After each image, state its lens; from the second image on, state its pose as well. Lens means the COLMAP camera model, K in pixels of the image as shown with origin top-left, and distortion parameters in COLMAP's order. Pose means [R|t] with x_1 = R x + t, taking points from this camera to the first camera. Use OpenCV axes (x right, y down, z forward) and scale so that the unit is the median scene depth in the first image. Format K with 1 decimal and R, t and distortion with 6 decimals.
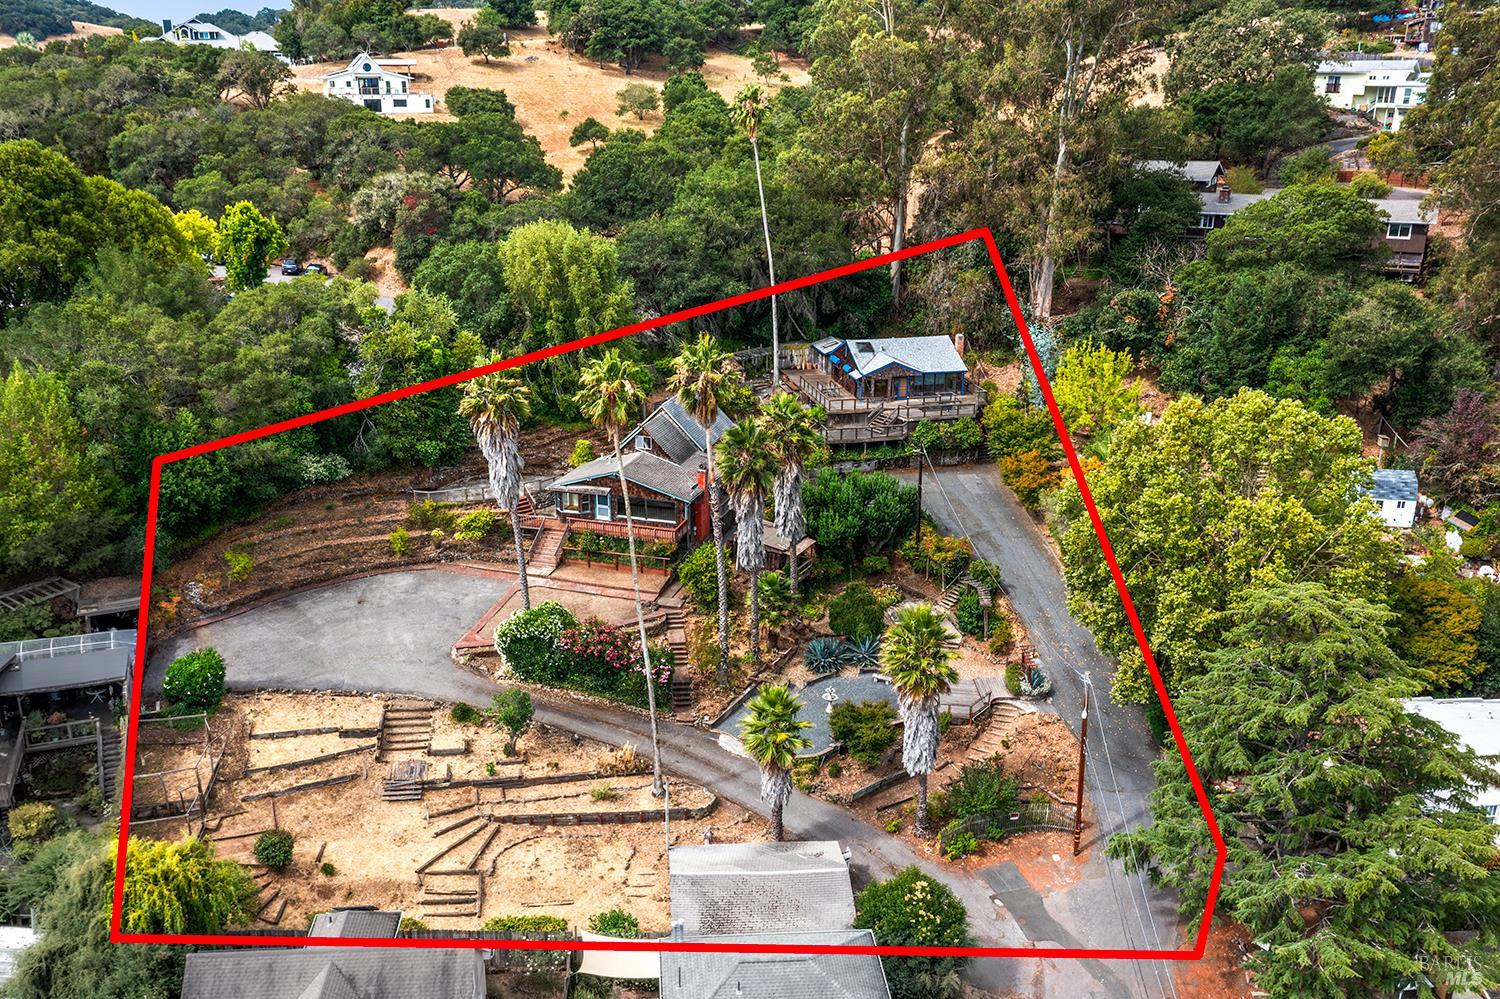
lens RADIAL K [[1285.9, 0, 752.4], [0, 1285.9, 472.9], [0, 0, 1]] dist [-0.003247, -0.006965]
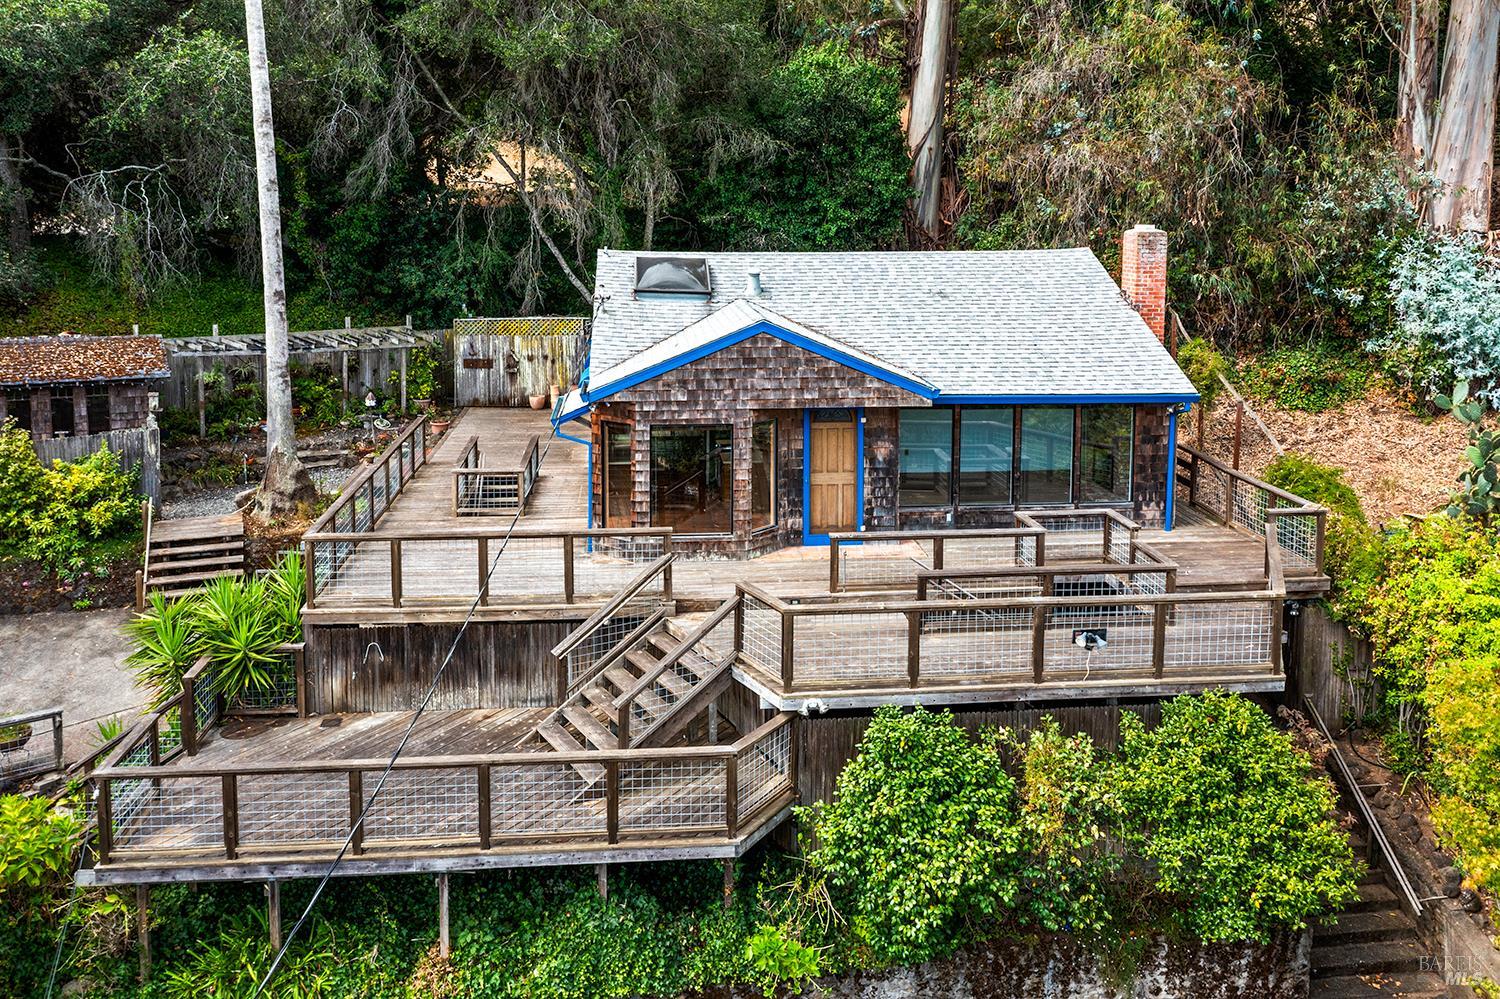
lens RADIAL K [[1285.9, 0, 752.4], [0, 1285.9, 472.9], [0, 0, 1]] dist [-0.003247, -0.006965]
pose [[0.994992, 0.023321, -0.097200, 0.123911], [-0.032278, 0.995270, -0.091624, -0.050413], [0.094603, 0.094303, 0.991038, 0.823272]]
